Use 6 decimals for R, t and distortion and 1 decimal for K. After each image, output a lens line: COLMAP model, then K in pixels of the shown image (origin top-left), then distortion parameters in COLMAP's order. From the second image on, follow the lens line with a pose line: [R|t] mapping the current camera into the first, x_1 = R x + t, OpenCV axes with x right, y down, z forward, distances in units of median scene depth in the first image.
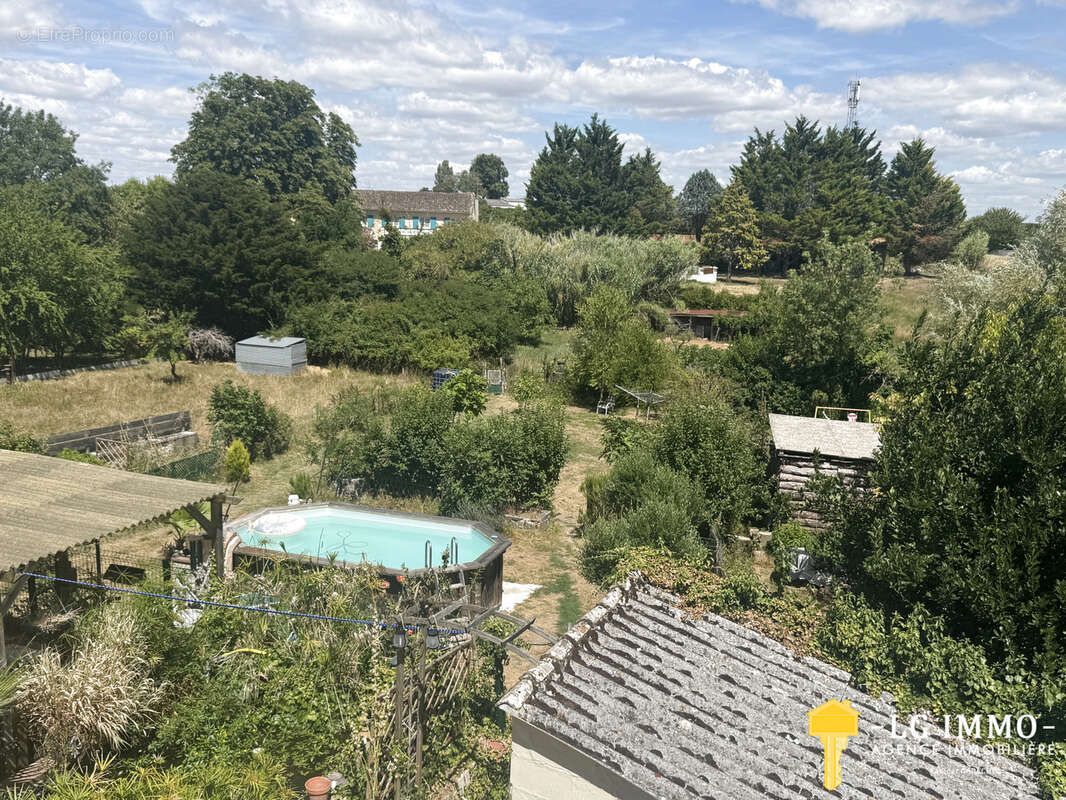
lens RADIAL K [[962.0, 0, 529.0], [0, 962.0, 405.9], [0, 0, 1]] dist [0.185299, -0.396705]
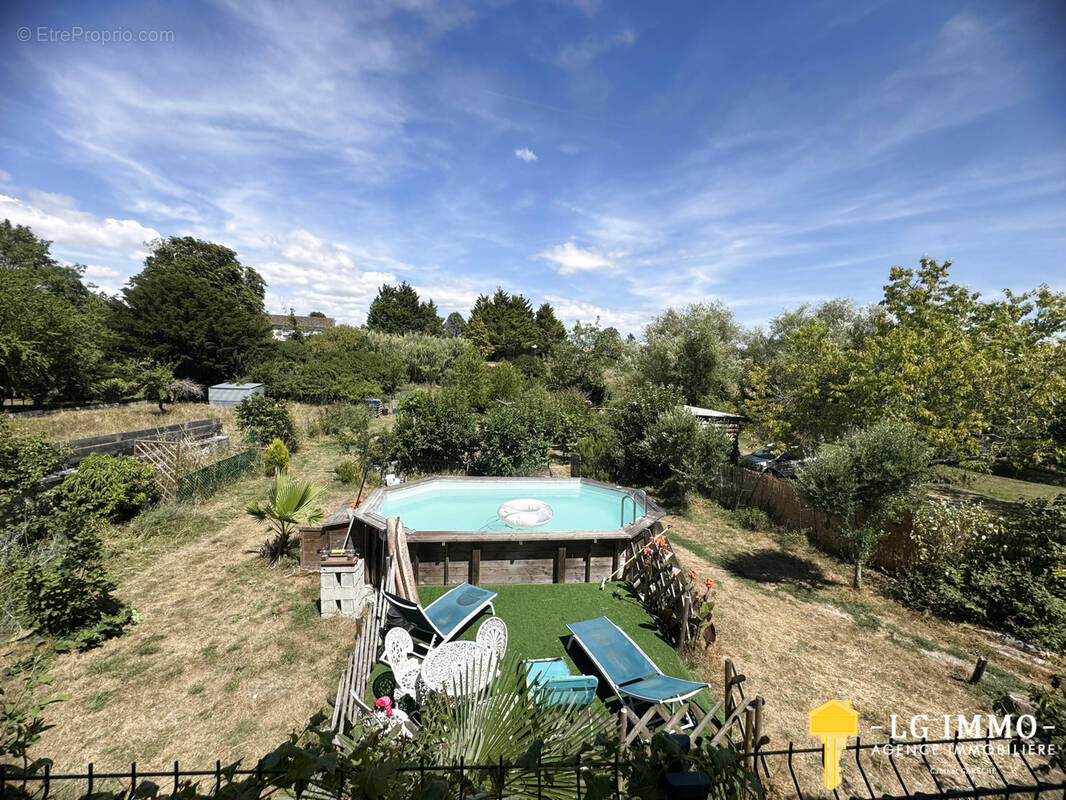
lens RADIAL K [[421.1, 0, 533.0], [0, 421.1, 400.0], [0, 0, 1]] dist [-0.004554, -0.000344]
pose [[0.899586, -0.040787, 0.434834, -0.135785], [0.073490, 0.995570, -0.058653, 0.022996], [-0.430515, 0.084720, 0.898598, 0.237238]]
